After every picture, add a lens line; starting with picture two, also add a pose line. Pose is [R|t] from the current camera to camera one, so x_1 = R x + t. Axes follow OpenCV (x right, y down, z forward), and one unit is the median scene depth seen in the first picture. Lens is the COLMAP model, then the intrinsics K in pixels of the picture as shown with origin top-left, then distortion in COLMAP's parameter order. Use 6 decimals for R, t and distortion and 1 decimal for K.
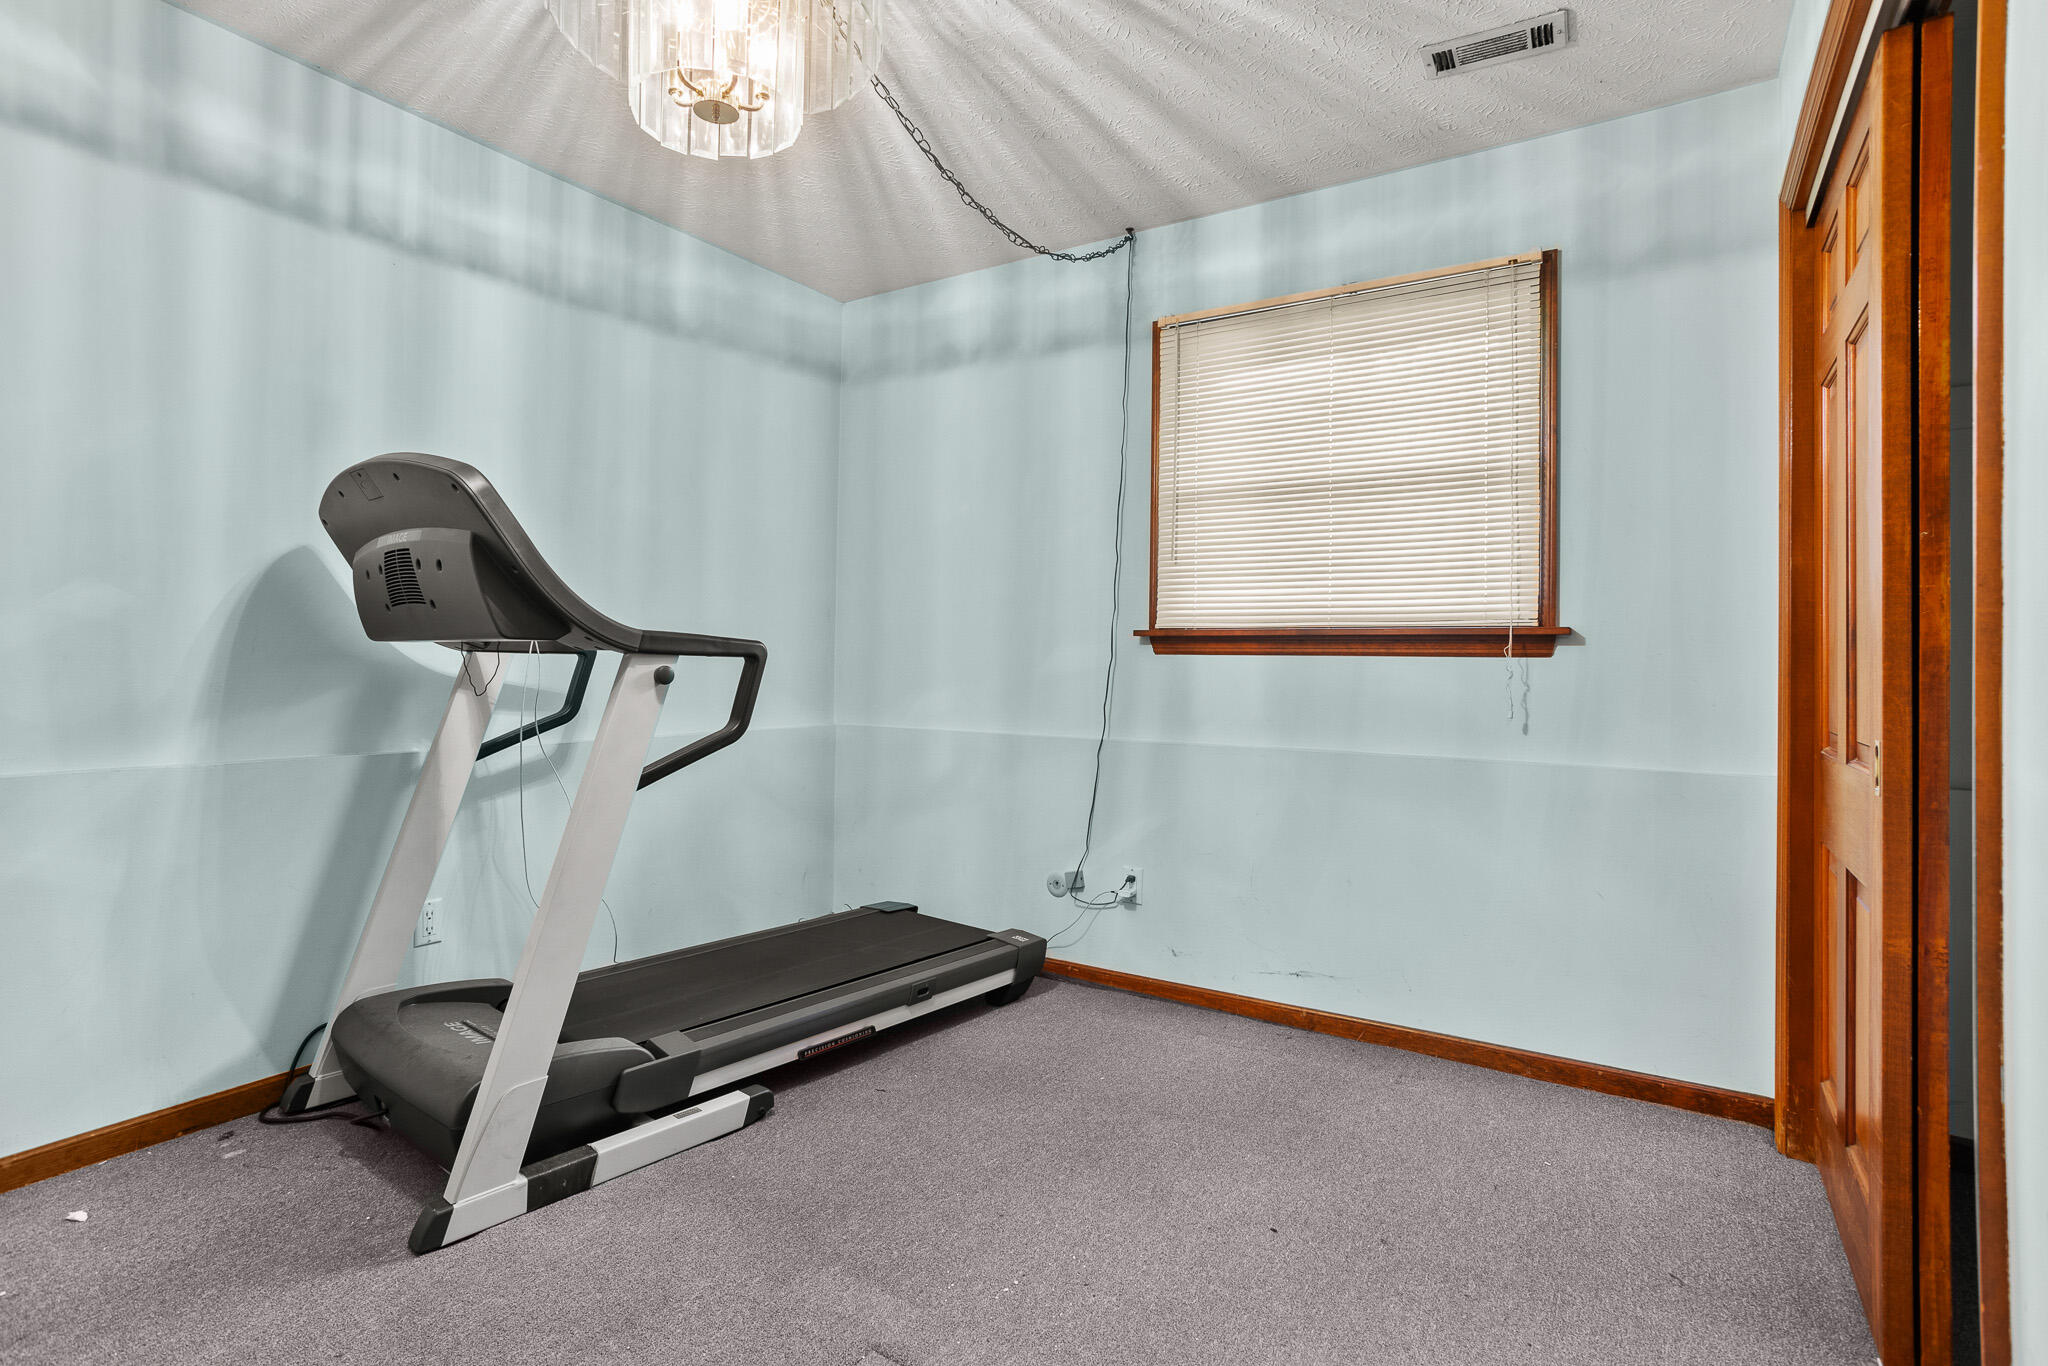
lens RADIAL K [[1007.5, 0, 1032.0], [0, 1007.5, 675.3], [0, 0, 1]] dist [-0.063960, 0.037720]
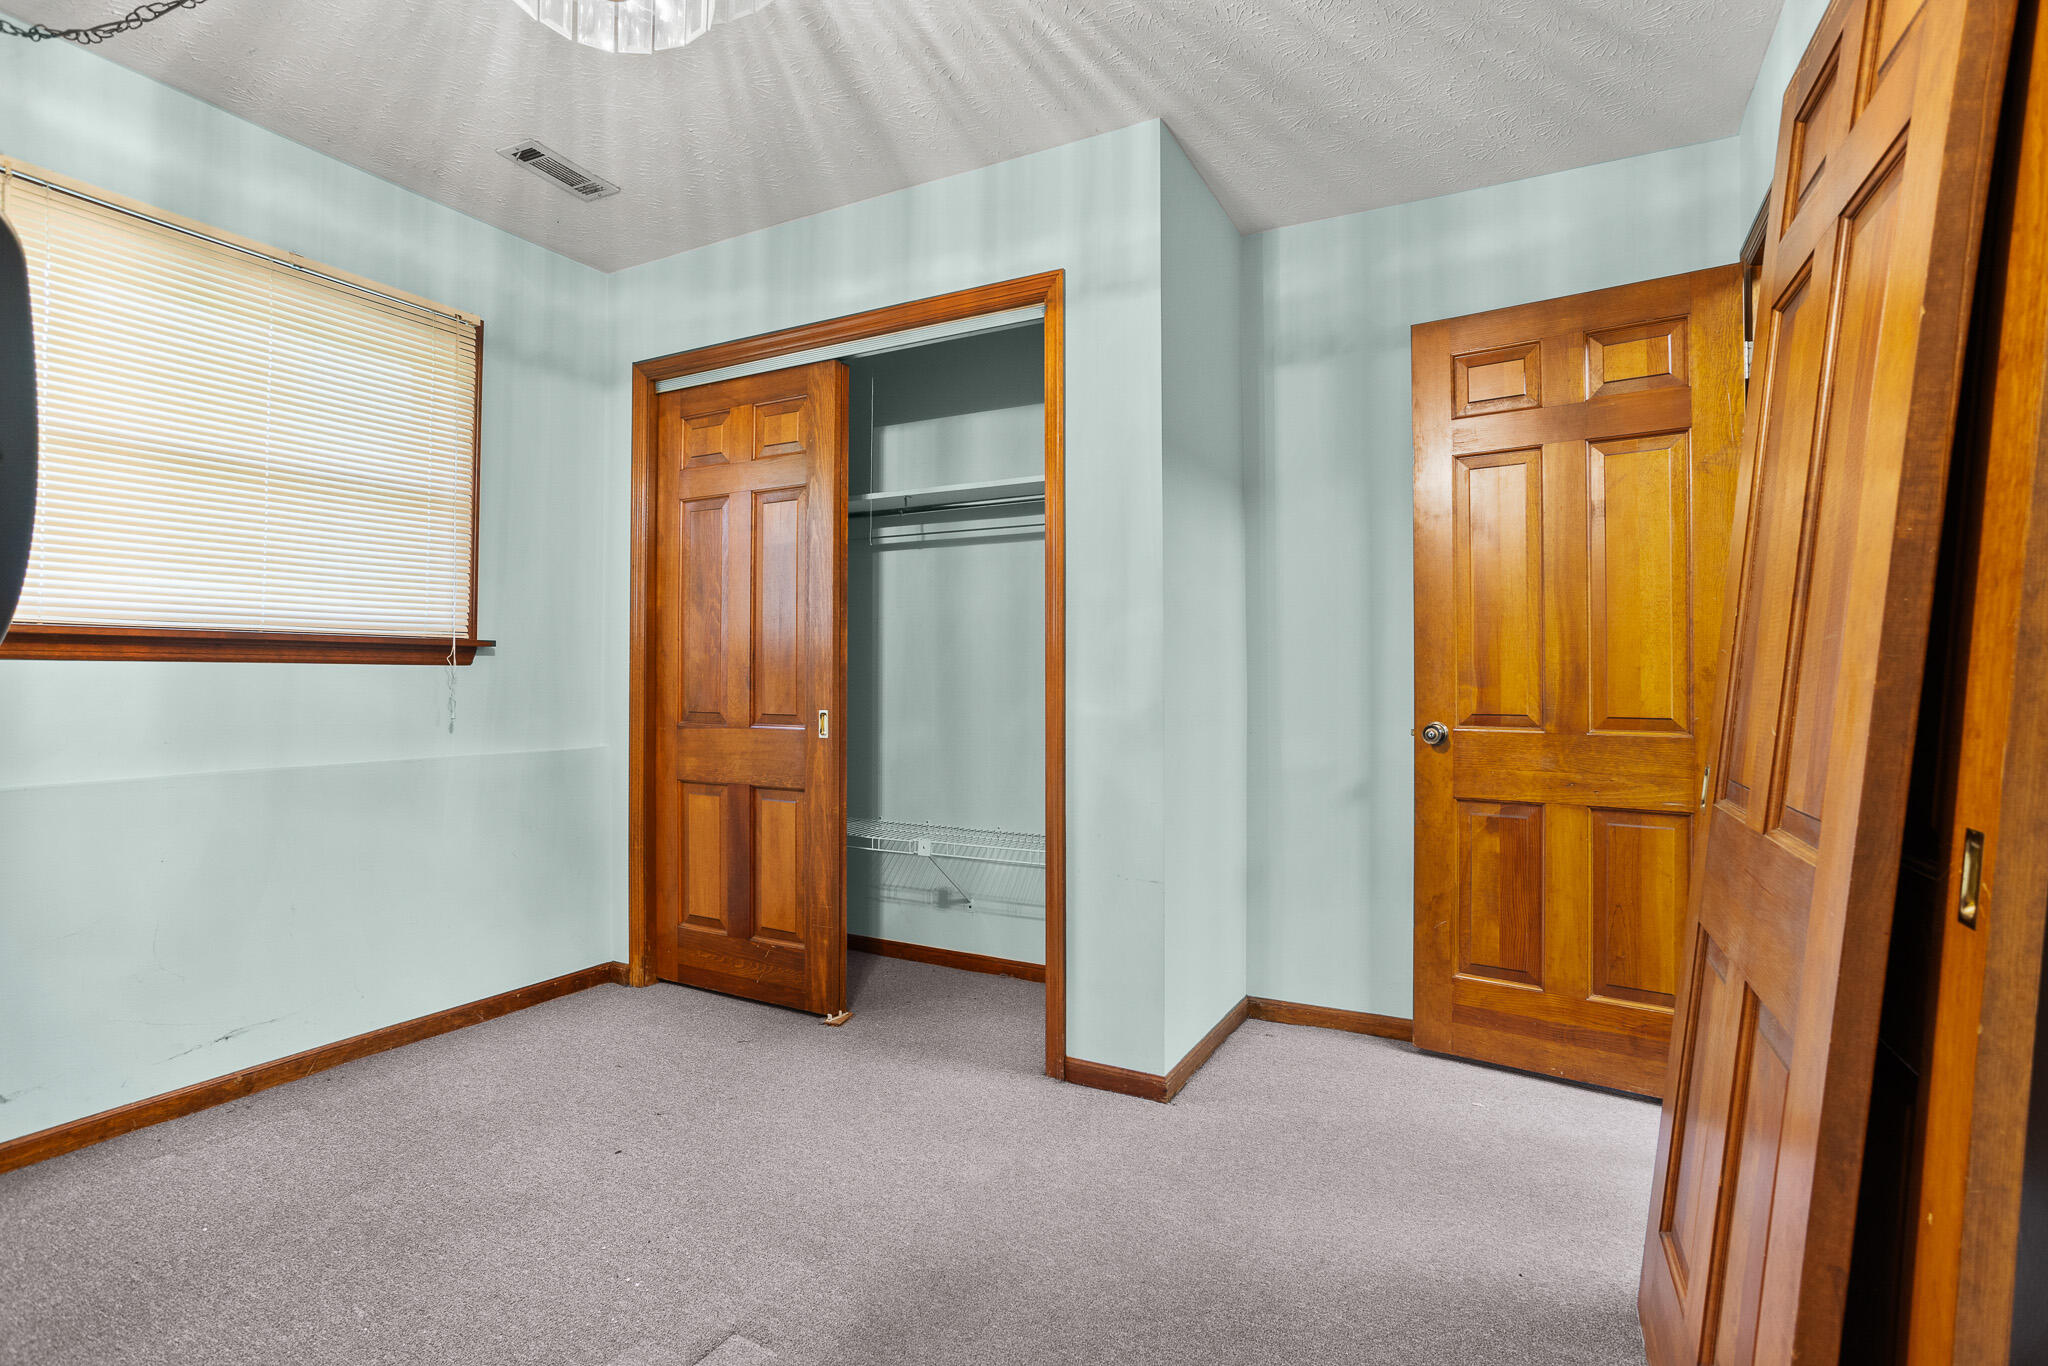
lens RADIAL K [[978.4, 0, 1035.6], [0, 978.4, 684.6], [0, 0, 1]] dist [-0.045283, 0.034640]
pose [[-0.077708, -0.020167, 0.996772, -0.665706], [0.003381, 0.999784, 0.020491, -0.015961], [-0.996970, 0.004963, -0.077623, 0.416958]]
